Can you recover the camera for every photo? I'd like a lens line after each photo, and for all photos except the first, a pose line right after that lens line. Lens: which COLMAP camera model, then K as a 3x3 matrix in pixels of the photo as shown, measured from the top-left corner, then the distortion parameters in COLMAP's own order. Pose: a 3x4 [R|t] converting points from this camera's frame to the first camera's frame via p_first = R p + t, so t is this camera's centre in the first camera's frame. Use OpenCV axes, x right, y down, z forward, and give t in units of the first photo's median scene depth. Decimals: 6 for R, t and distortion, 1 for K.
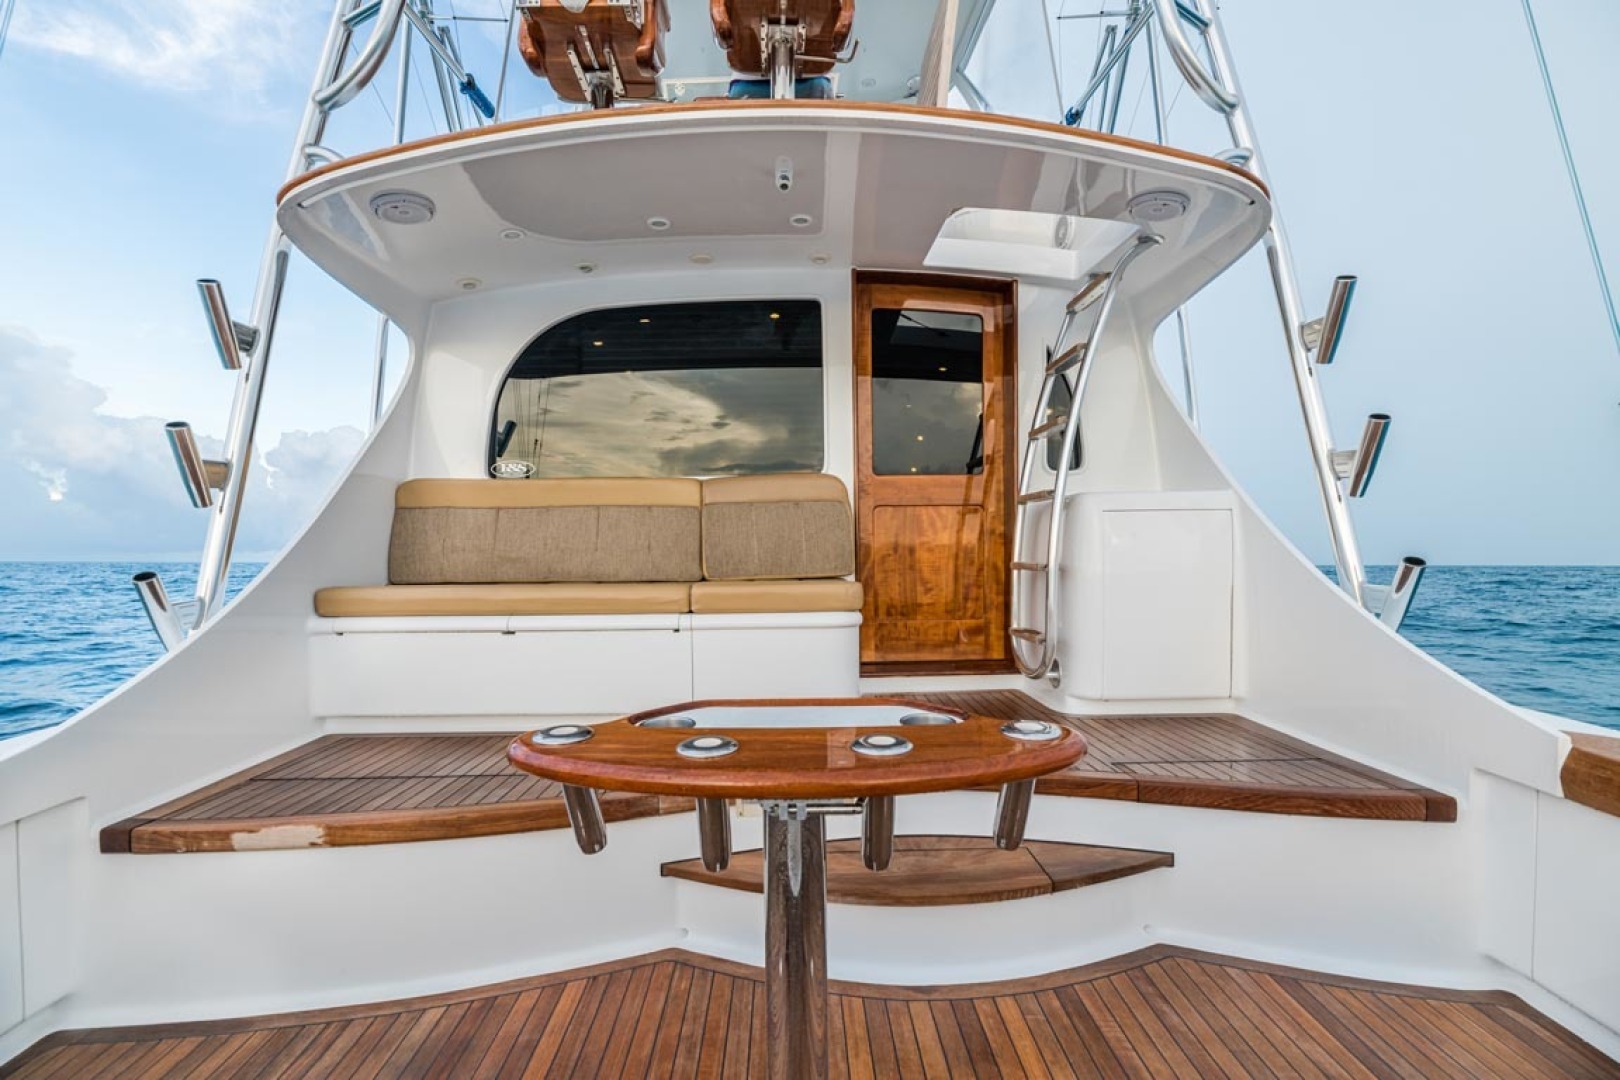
lens RADIAL K [[692.4, 0, 810.0], [0, 692.4, 540.0], [0, 0, 1]] dist [0.001332, -0.000024]
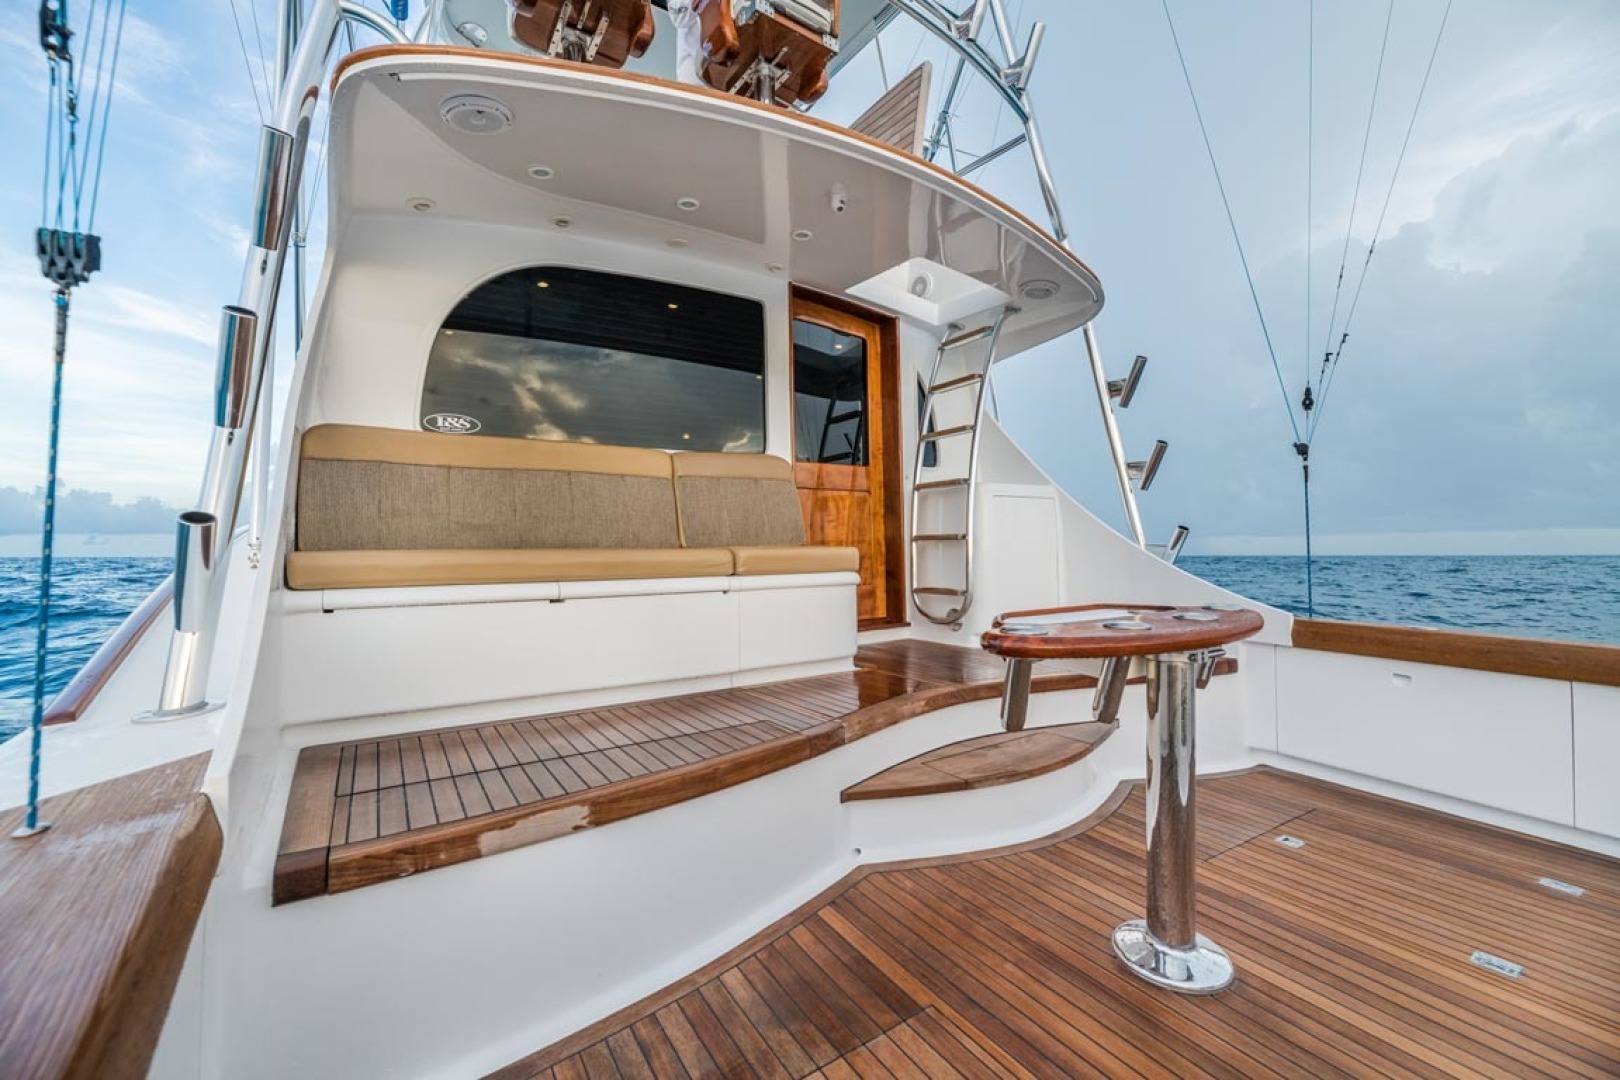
lens RADIAL K [[658.3, 0, 808.1], [0, 658.3, 499.3], [0, 0, 1]] dist [0.000196, -0.000057]
pose [[0.848790, 0.038883, 0.527298, -0.591656], [-0.002878, 0.997617, -0.068931, 0.057807], [-0.528722, 0.056990, 0.846880, 0.088717]]
